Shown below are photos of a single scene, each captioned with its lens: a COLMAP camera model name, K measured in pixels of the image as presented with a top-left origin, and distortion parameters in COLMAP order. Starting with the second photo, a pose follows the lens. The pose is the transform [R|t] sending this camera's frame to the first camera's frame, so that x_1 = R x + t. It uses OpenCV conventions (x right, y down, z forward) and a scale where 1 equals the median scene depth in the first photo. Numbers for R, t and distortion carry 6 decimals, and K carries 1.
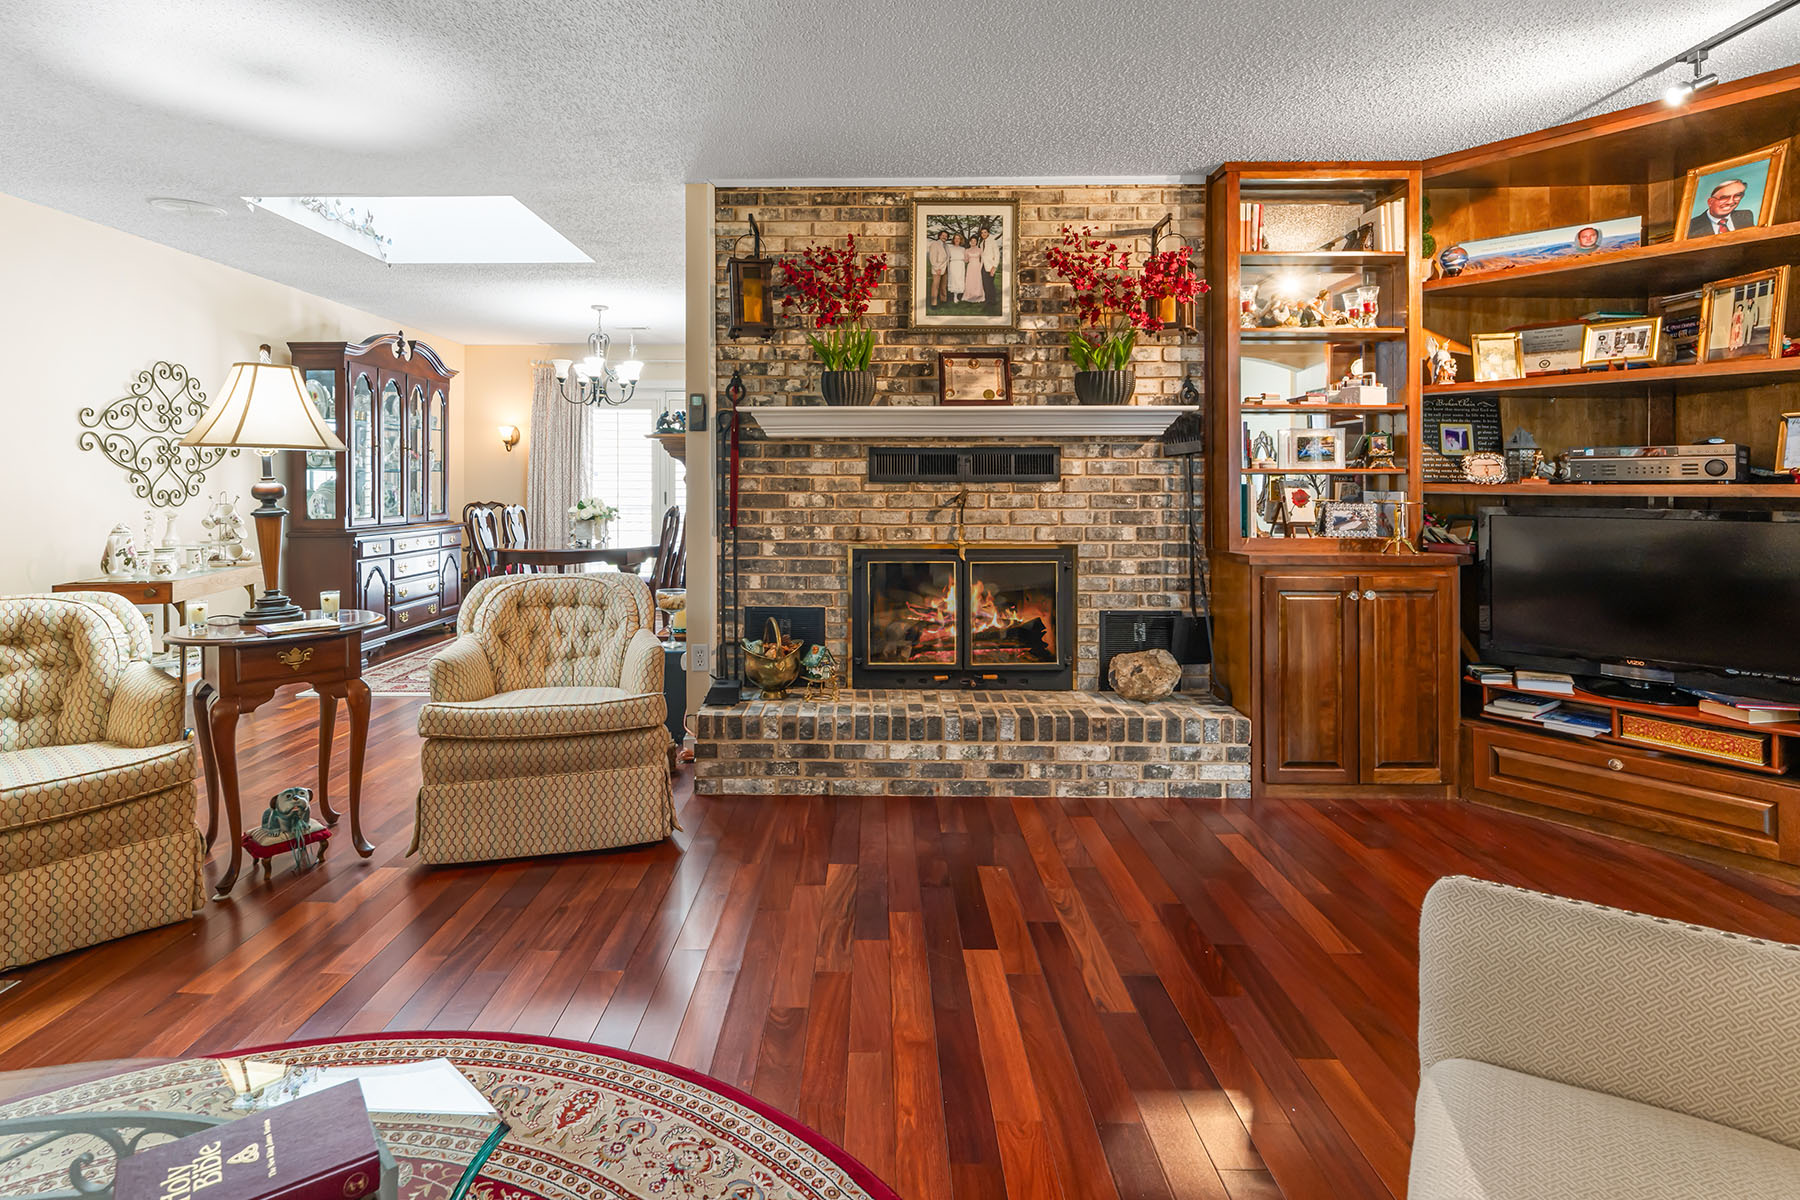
lens RADIAL K [[889.8, 0, 891.6], [0, 889.8, 482.8], [0, 0, 1]] dist [0.000541, 0.000093]
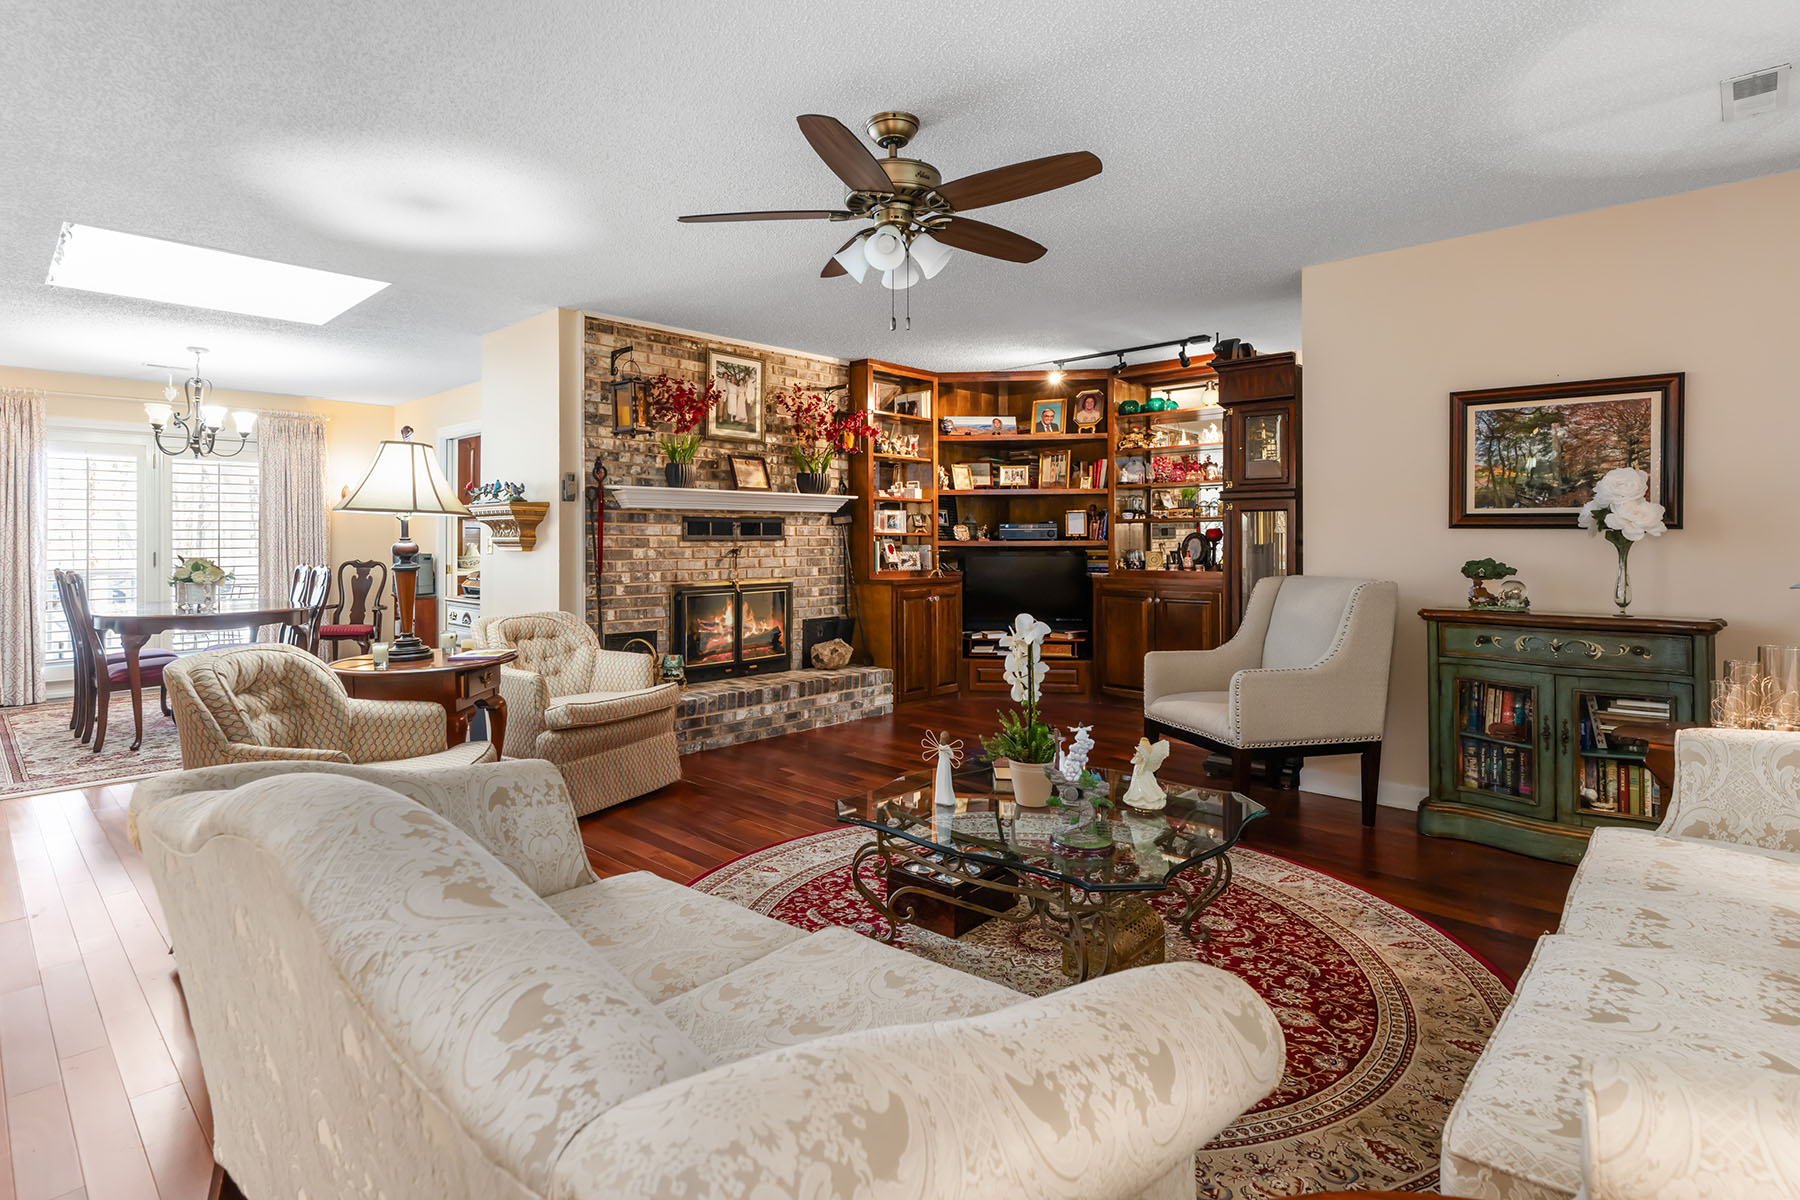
lens RADIAL K [[891.0, 0, 848.0], [0, 891.0, 541.6], [0, 0, 1]] dist [0.000789, 0.000300]
pose [[0.697169, -0.003175, 0.716900, -0.872367], [0.001989, 0.999995, 0.002495, -0.002279], [-0.716904, -0.000314, 0.697172, -0.192421]]
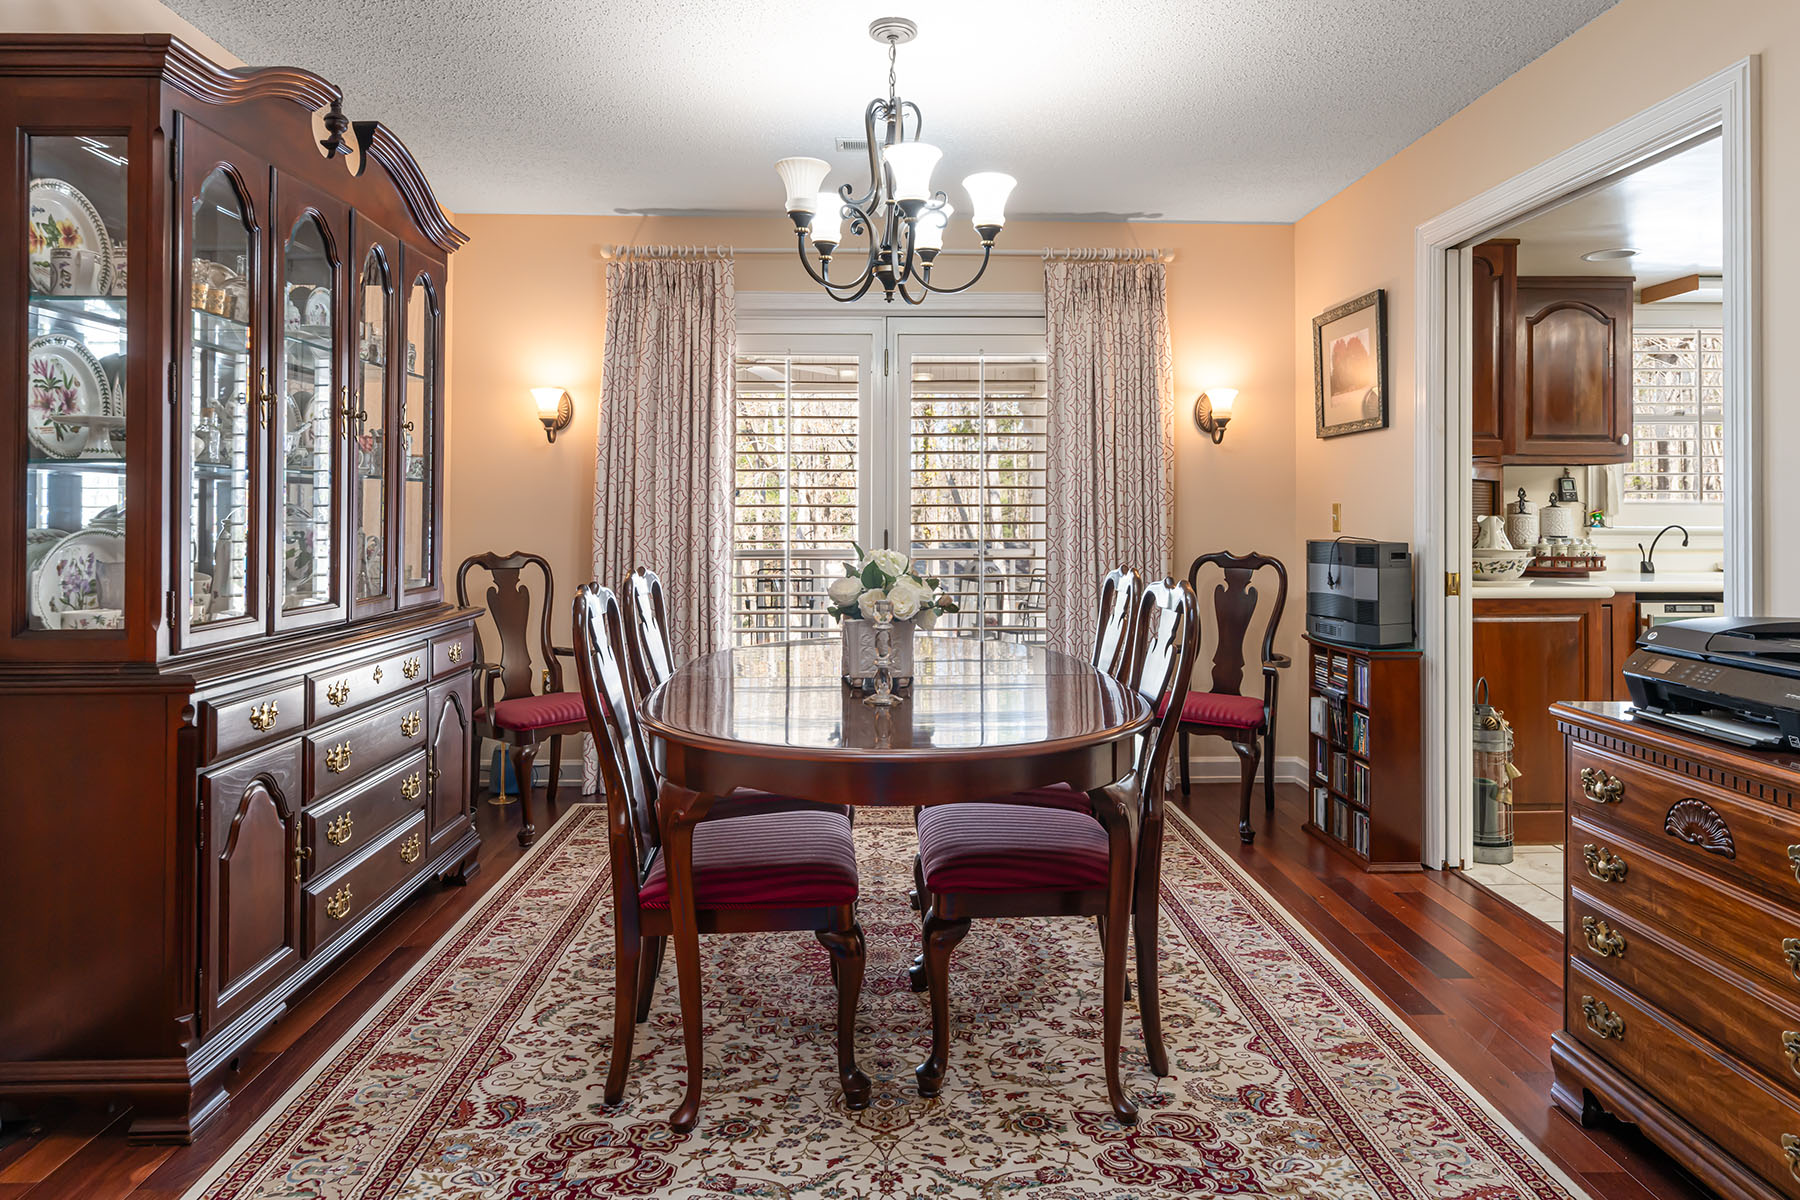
lens RADIAL K [[1036.8, 0, 902.0], [0, 1036.8, 497.0], [0, 0, 1]] dist [0.002747, 0.000866]
pose [[0.999377, 0.001536, 0.035249, -0.569315], [-0.000993, 0.999881, -0.015402, 0.001974], [-0.035269, 0.015357, 0.999260, 0.971702]]
